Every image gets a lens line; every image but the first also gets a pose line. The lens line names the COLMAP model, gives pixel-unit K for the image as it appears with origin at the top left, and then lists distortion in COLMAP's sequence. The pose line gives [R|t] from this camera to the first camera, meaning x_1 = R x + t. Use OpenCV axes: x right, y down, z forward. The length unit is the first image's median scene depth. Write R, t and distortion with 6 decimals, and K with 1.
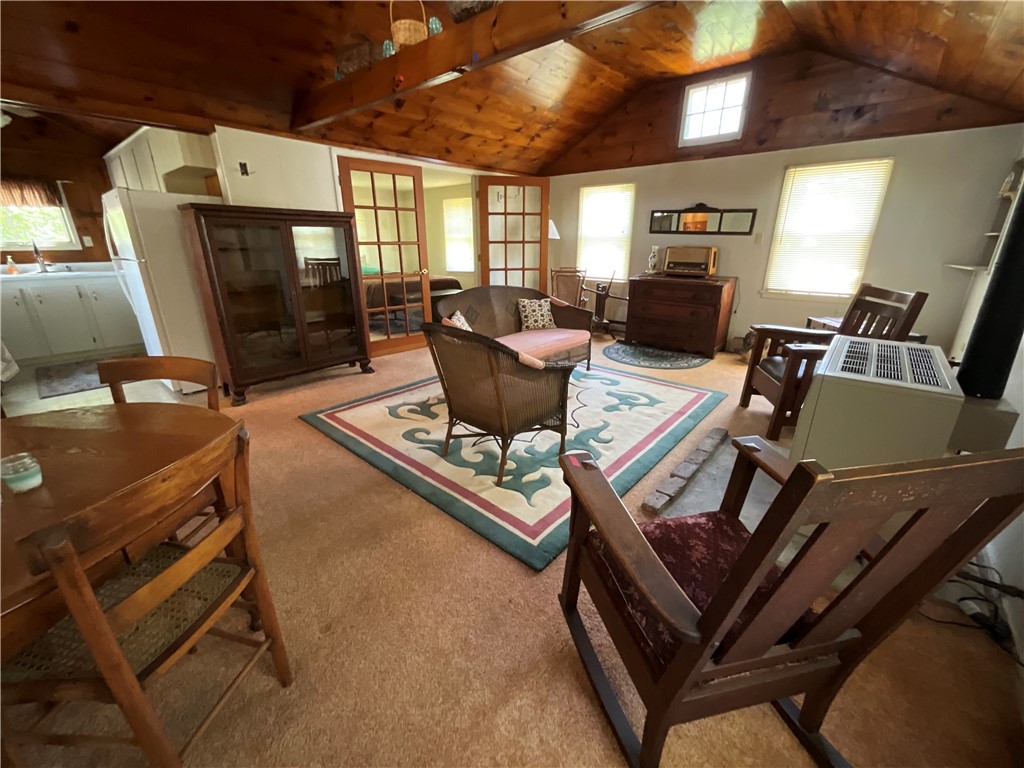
lens RADIAL K [[411.0, 0, 514.4], [0, 411.0, 381.9], [0, 0, 1]] dist [0.003981, 0.000083]
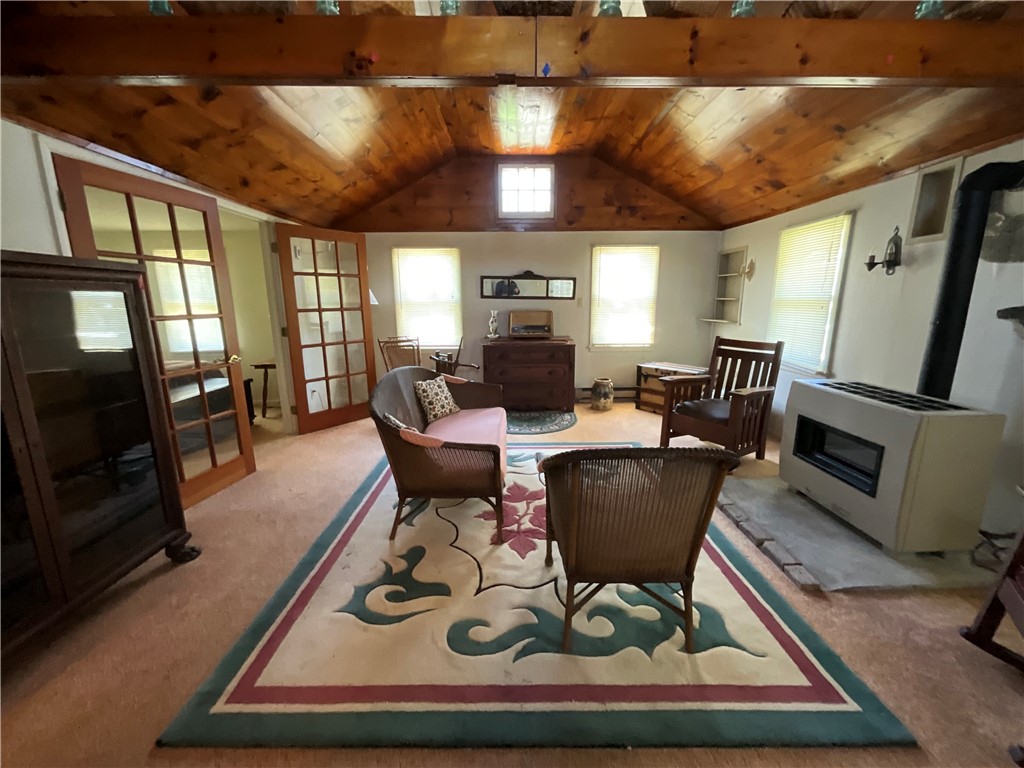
lens RADIAL K [[411.9, 0, 511.9], [0, 411.9, 385.3], [0, 0, 1]] dist [-0.002586, -0.000031]
pose [[0.752480, -0.140348, 0.643487, -0.341606], [0.224408, 0.973203, -0.050158, -0.115254], [-0.619204, 0.182147, 0.763812, 0.300061]]
